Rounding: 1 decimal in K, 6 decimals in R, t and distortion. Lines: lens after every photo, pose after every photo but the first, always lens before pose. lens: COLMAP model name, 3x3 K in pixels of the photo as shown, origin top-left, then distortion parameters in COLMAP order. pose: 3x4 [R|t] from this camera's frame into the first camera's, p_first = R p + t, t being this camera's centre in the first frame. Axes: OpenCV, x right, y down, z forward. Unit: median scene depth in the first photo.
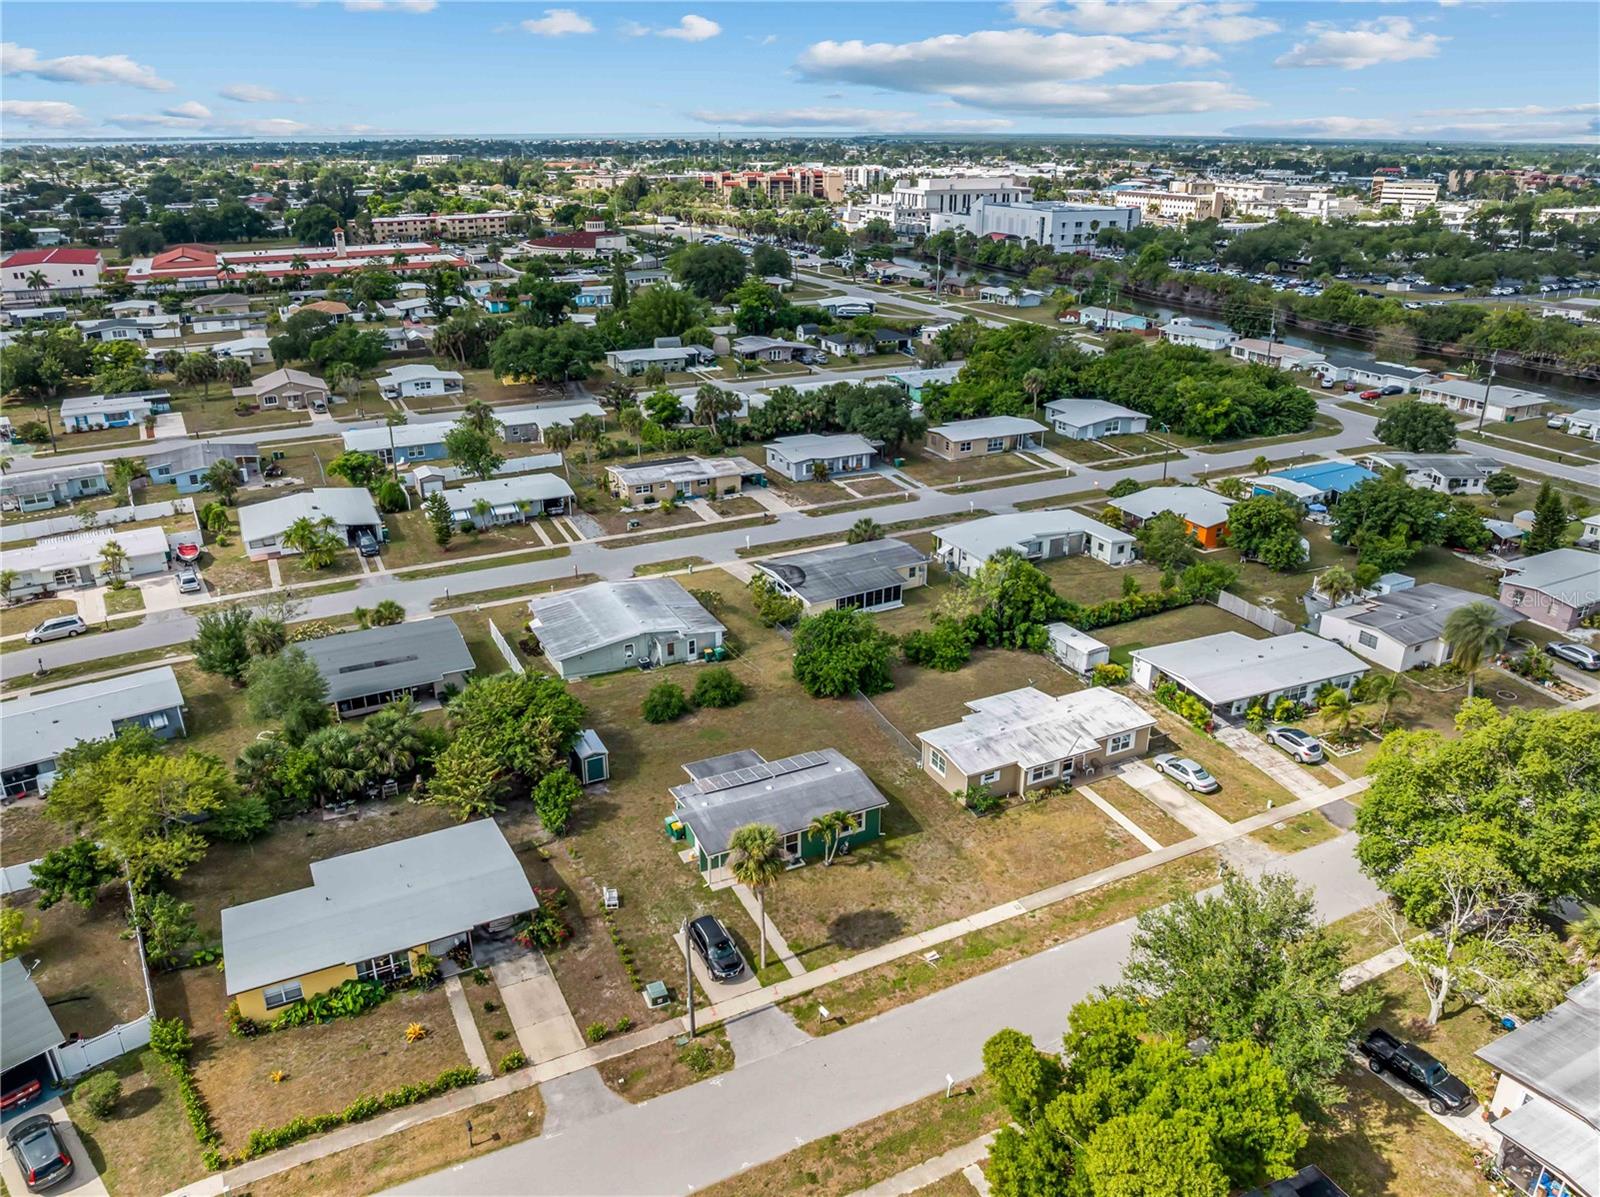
lens RADIAL K [[1140.4, 0, 800.0], [0, 1140.4, 598.5], [0, 0, 1]] dist [-0.009236, -0.003308]
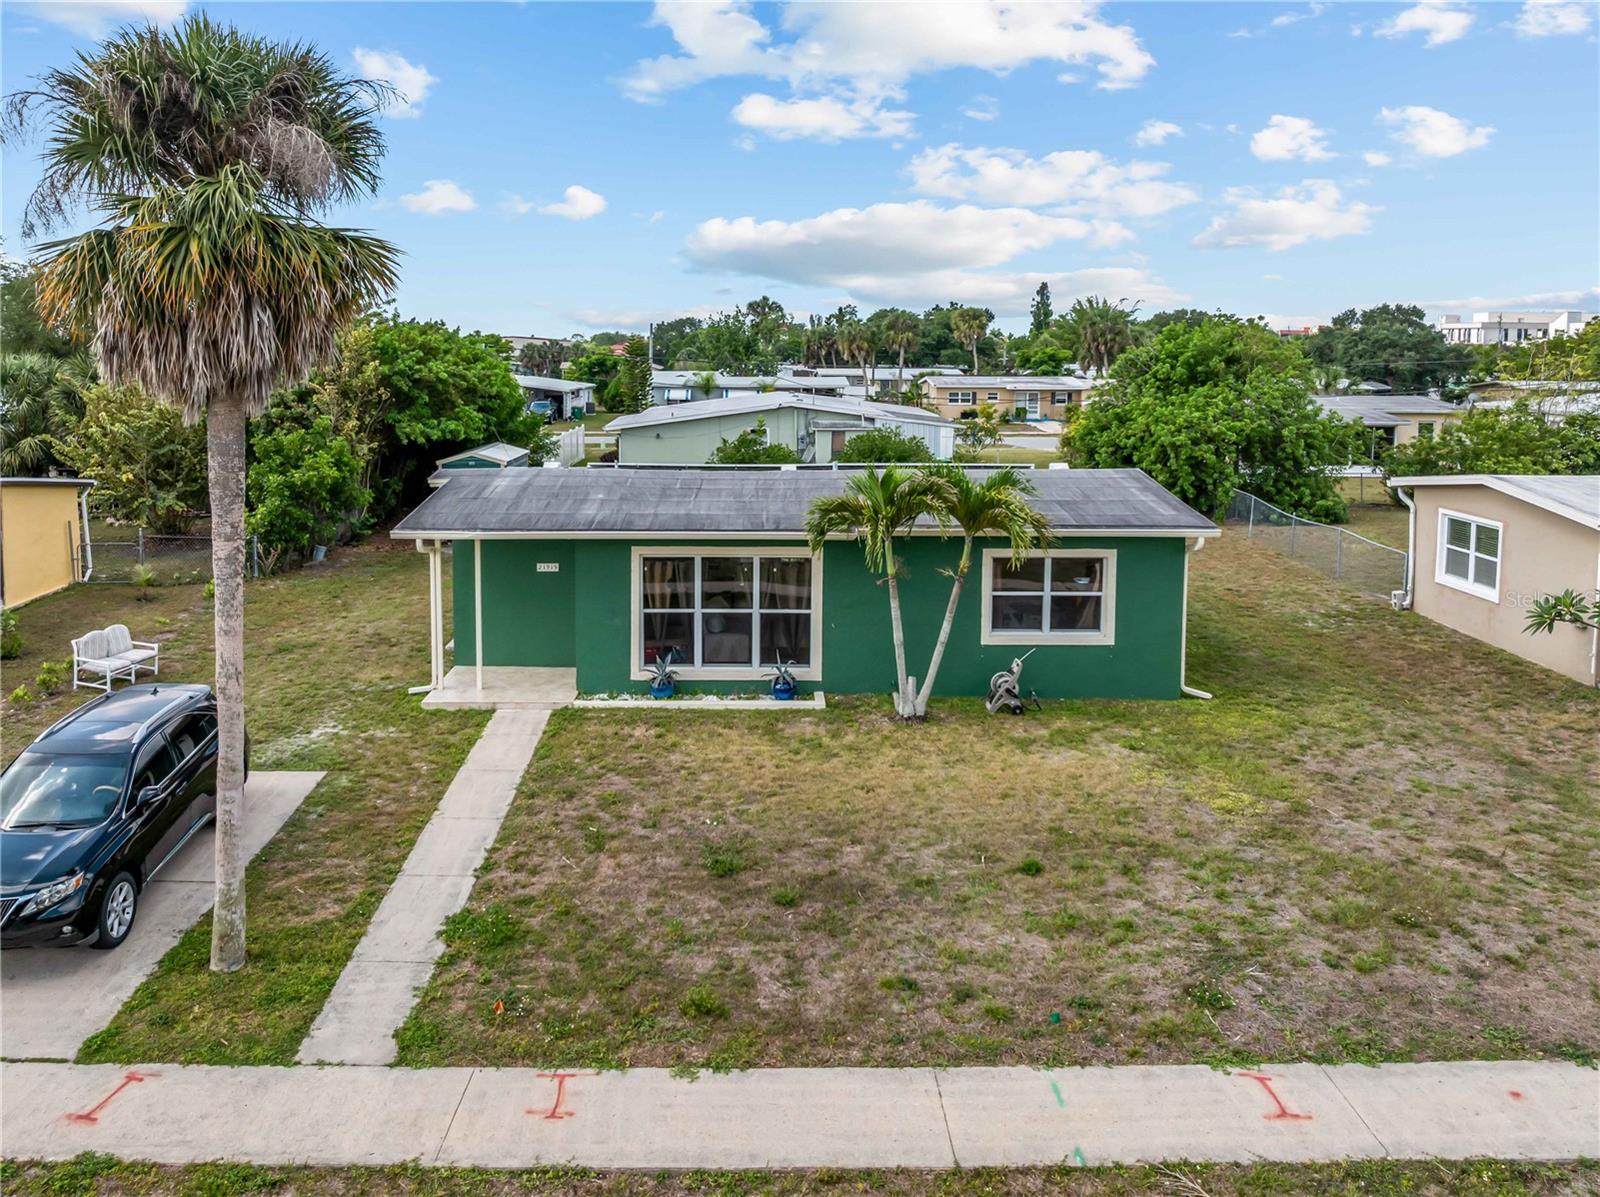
lens RADIAL K [[1176.5, 0, 743.3], [0, 1176.5, 447.1], [0, 0, 1]] dist [-0.031929, -0.002890]
pose [[0.893115, 0.037133, -0.448293, 0.086949], [-0.172703, 0.948516, -0.265501, 0.217861], [0.415354, 0.314544, 0.853547, 0.662866]]
